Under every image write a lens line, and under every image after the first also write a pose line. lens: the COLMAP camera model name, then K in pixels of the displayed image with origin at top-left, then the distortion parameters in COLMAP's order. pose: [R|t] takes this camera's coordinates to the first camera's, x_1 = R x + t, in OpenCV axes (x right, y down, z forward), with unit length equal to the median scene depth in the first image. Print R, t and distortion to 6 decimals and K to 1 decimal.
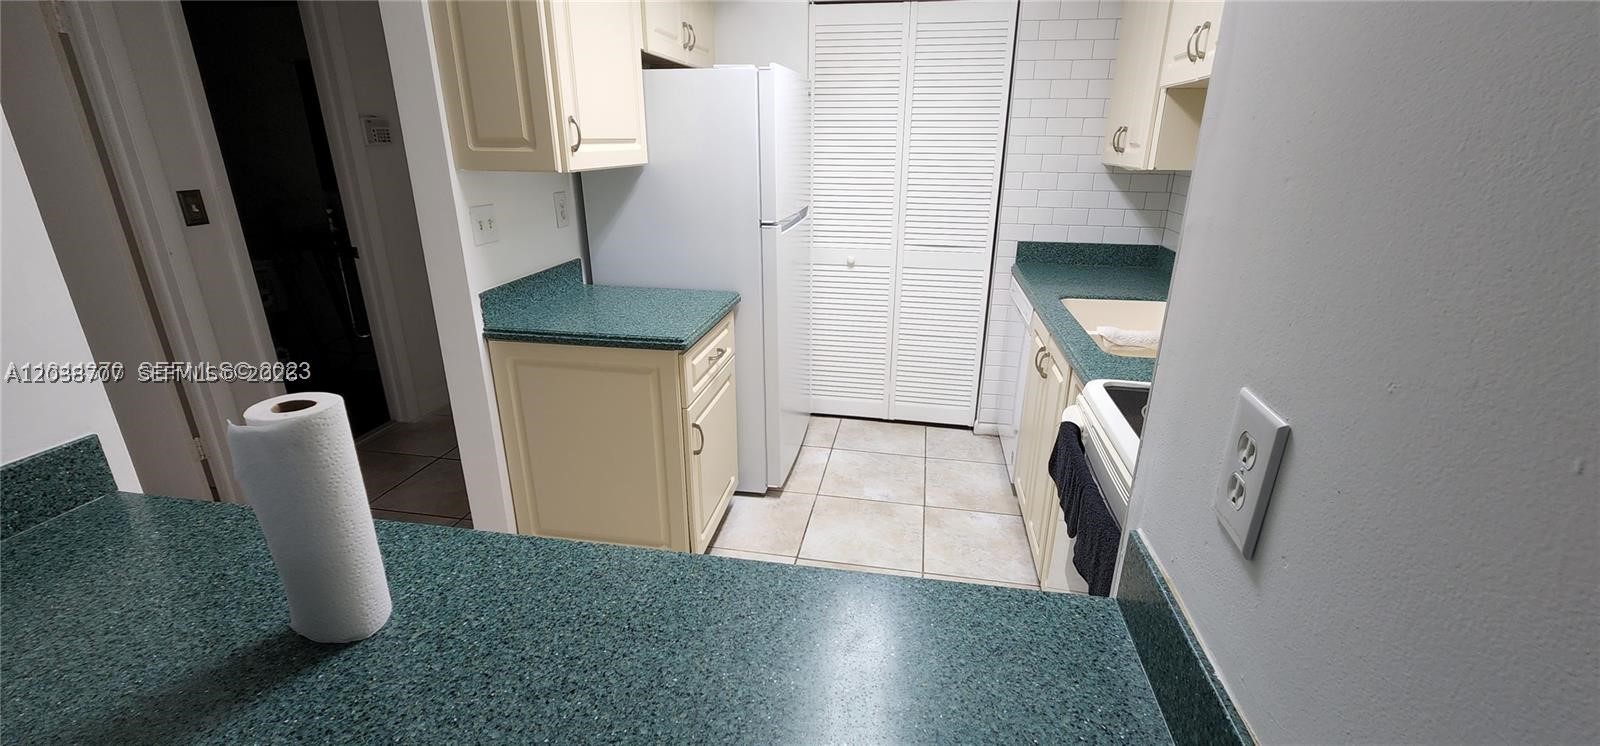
lens RADIAL K [[657.6, 0, 805.5], [0, 657.6, 367.8], [0, 0, 1]] dist [-0.002571, 0.000542]
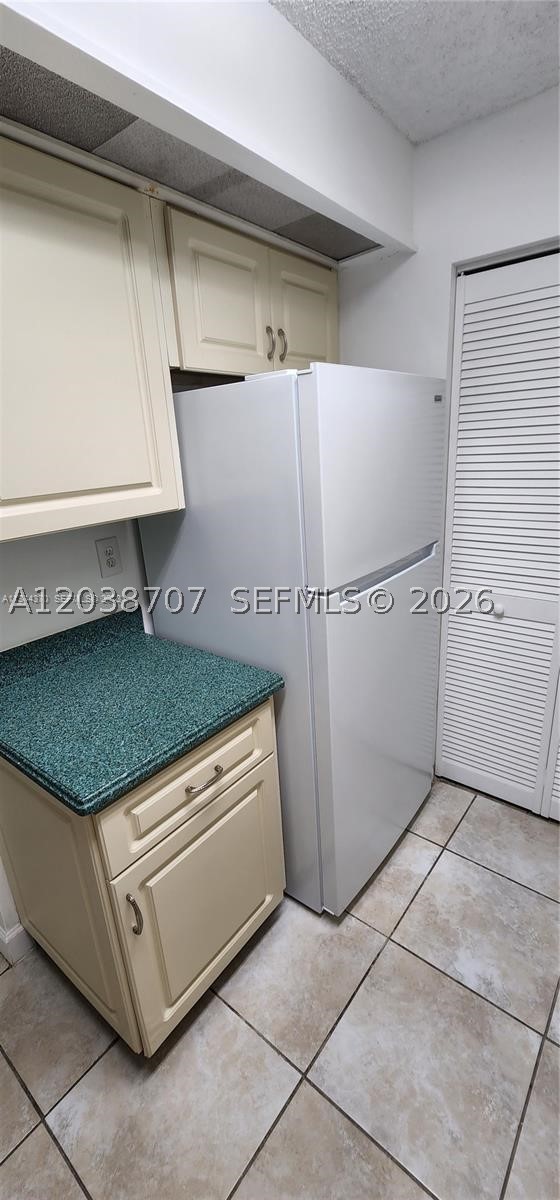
lens RADIAL K [[493.2, 0, 286.4], [0, 493.2, 602.3], [0, 0, 1]] dist [-0.002571, 0.000542]
pose [[0.876725, 0.098982, -0.470698, 0.159202], [-0.100086, 0.994719, 0.022757, -0.210312], [0.470464, 0.027159, 0.882001, 0.501353]]
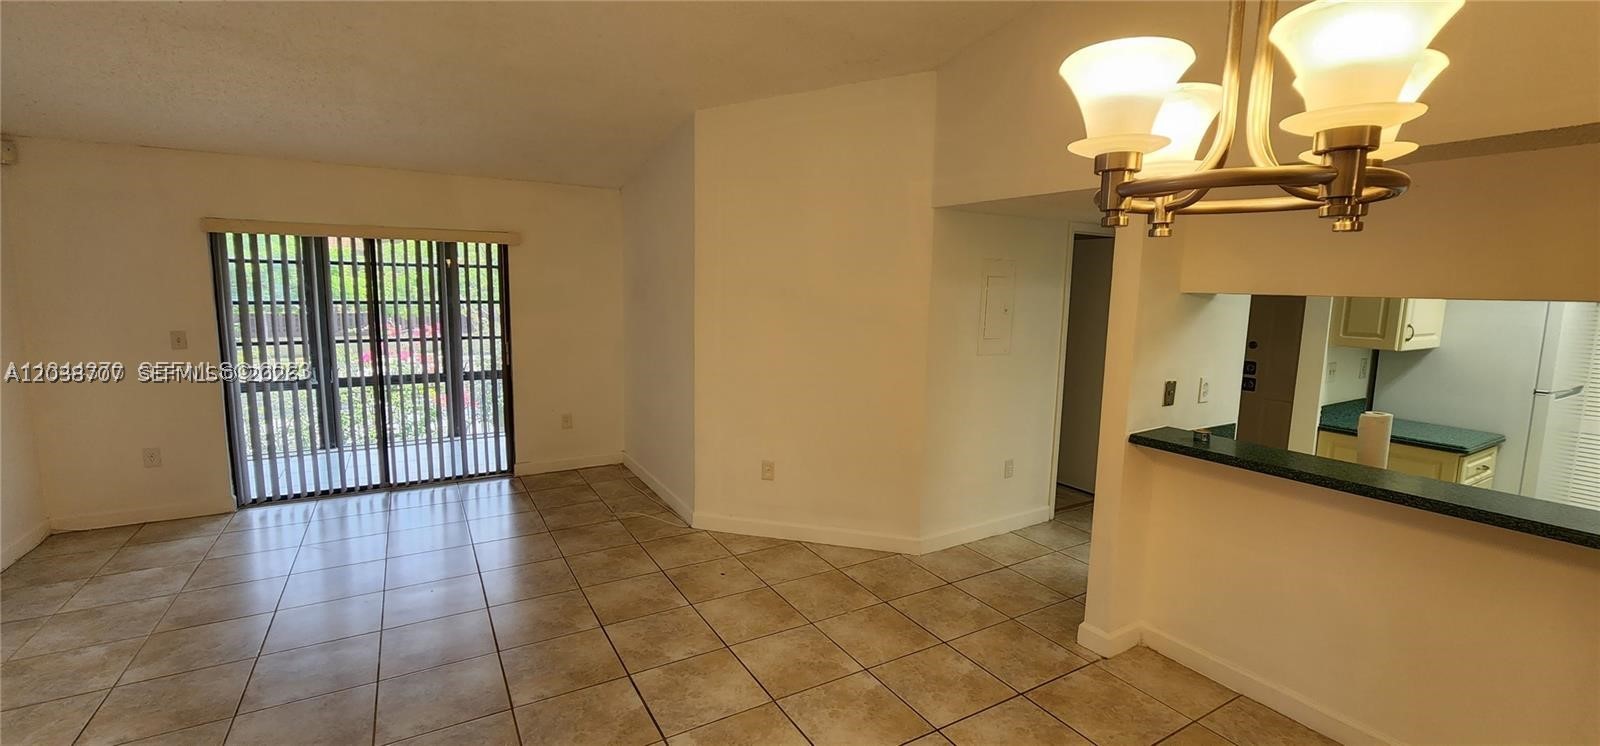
lens RADIAL K [[657.6, 0, 798.8], [0, 657.6, 370.1], [0, 0, 1]] dist [-0.002571, 0.000542]
pose [[0.650079, 0.099800, -0.753285, -0.036475], [-0.264947, 0.958895, -0.101607, 0.312071], [0.712180, 0.265633, 0.649799, -1.109803]]
